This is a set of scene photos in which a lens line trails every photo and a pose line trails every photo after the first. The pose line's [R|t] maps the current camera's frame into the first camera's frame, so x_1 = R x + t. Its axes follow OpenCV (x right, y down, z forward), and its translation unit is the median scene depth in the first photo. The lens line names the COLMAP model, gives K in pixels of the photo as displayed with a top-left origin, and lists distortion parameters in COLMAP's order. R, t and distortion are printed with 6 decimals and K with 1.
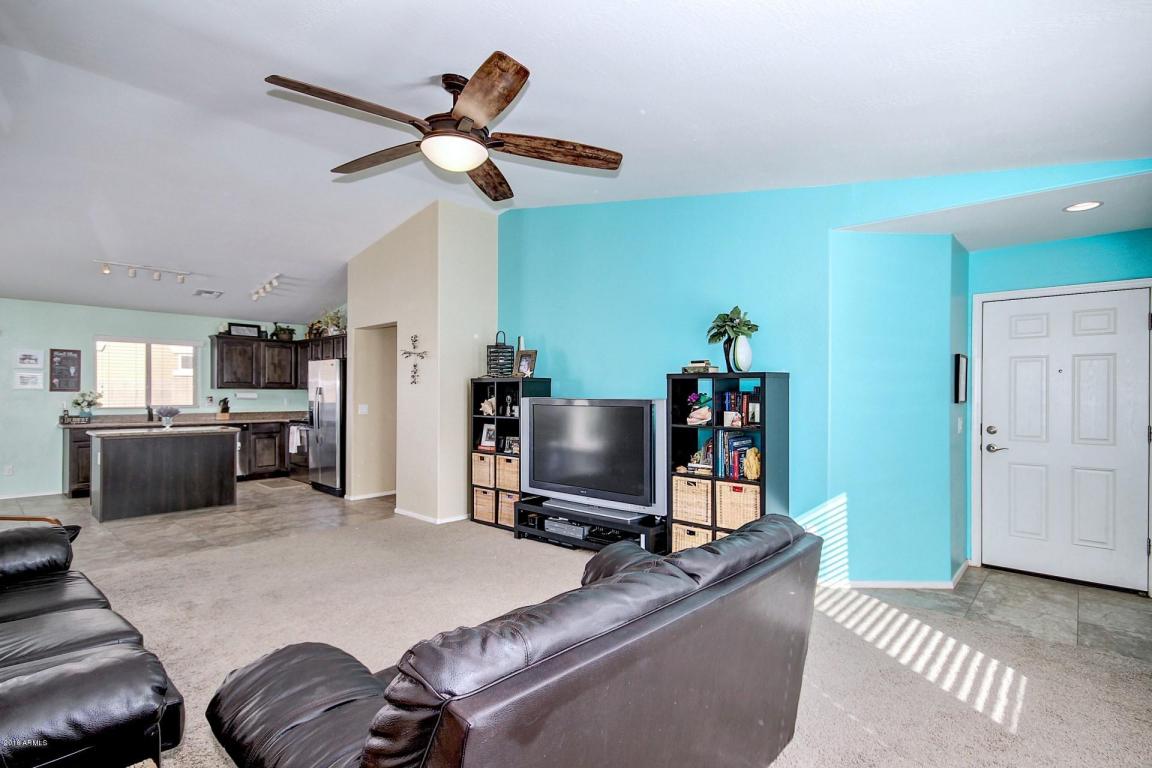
lens RADIAL K [[557.6, 0, 572.9], [0, 557.6, 391.1], [0, 0, 1]] dist [0.002810, -0.000222]
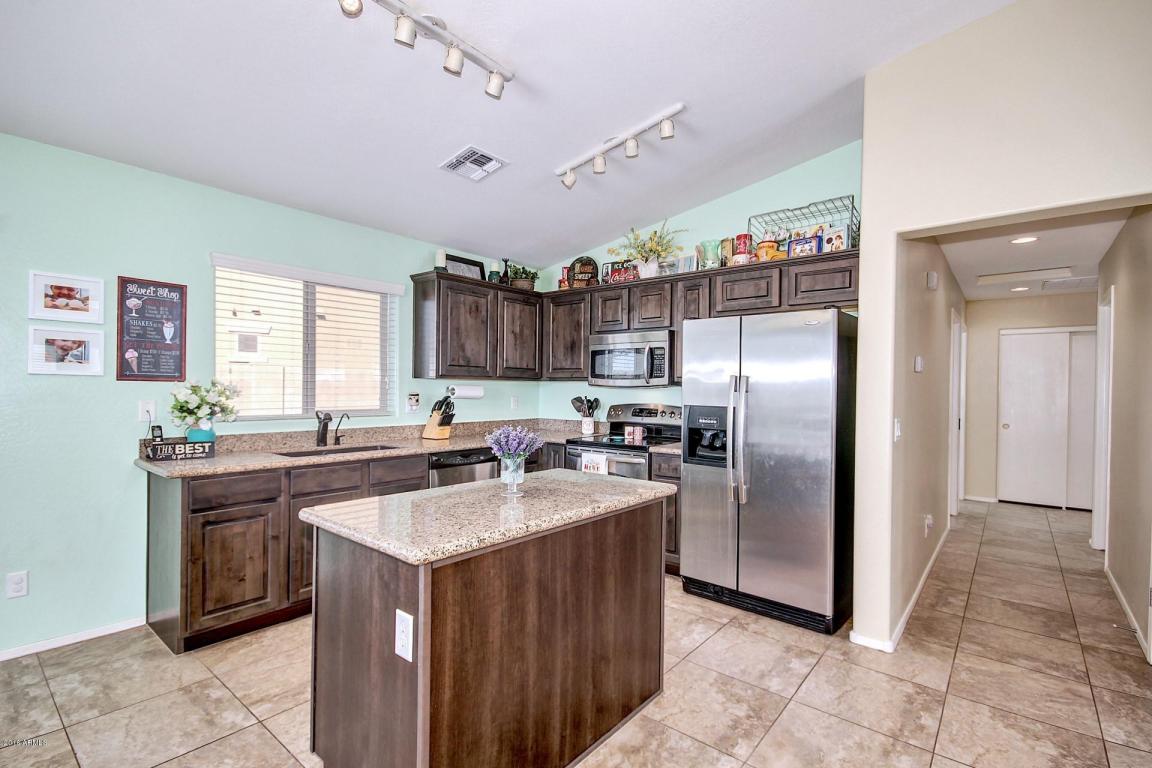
lens RADIAL K [[531.4, 0, 571.5], [0, 531.4, 393.4], [0, 0, 1]] dist [0.001064, -0.000064]
pose [[0.998986, 0.007290, 0.044425, -0.617695], [-0.007939, 0.999864, 0.014434, 0.001804], [-0.044314, -0.014772, 0.998908, 0.592189]]
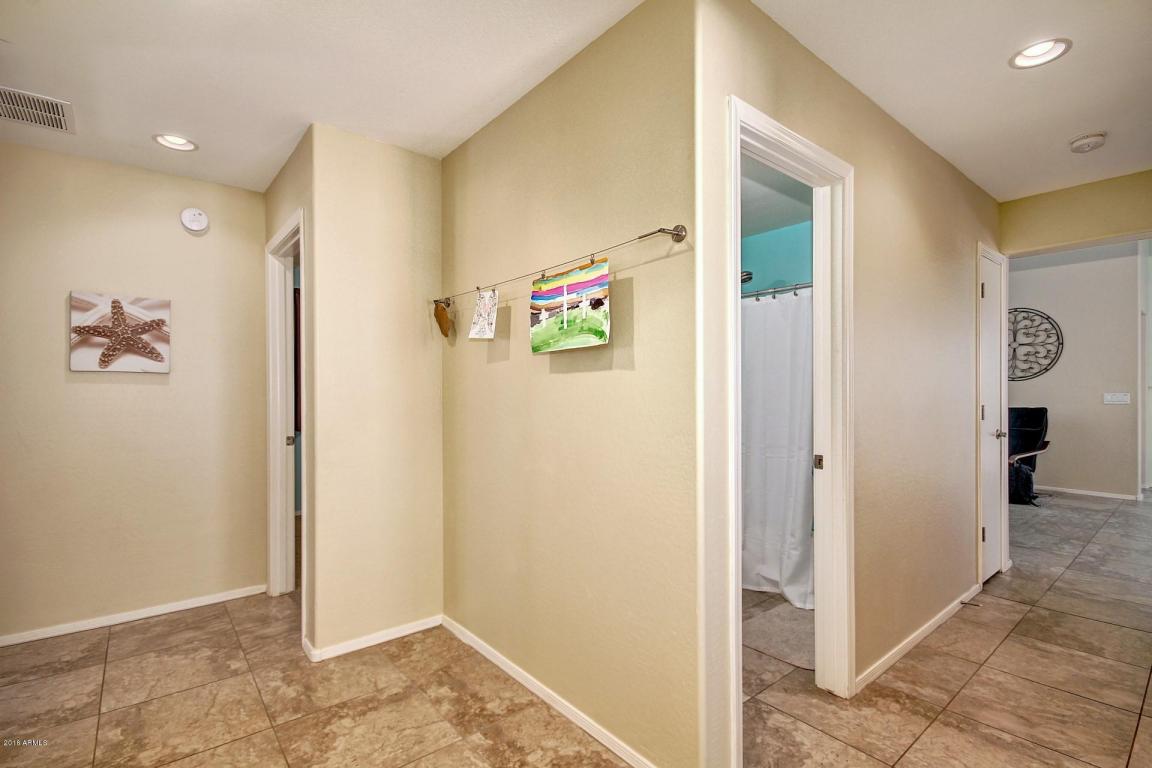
lens RADIAL K [[529.6, 0, 575.2], [0, 529.6, 395.8], [0, 0, 1]] dist [0.029038, -0.023109]
pose [[-0.990383, -0.007082, 0.138175, 0.070852], [-0.007348, 0.999972, -0.001418, 0.030790], [-0.138161, -0.002419, -0.990407, 1.421765]]
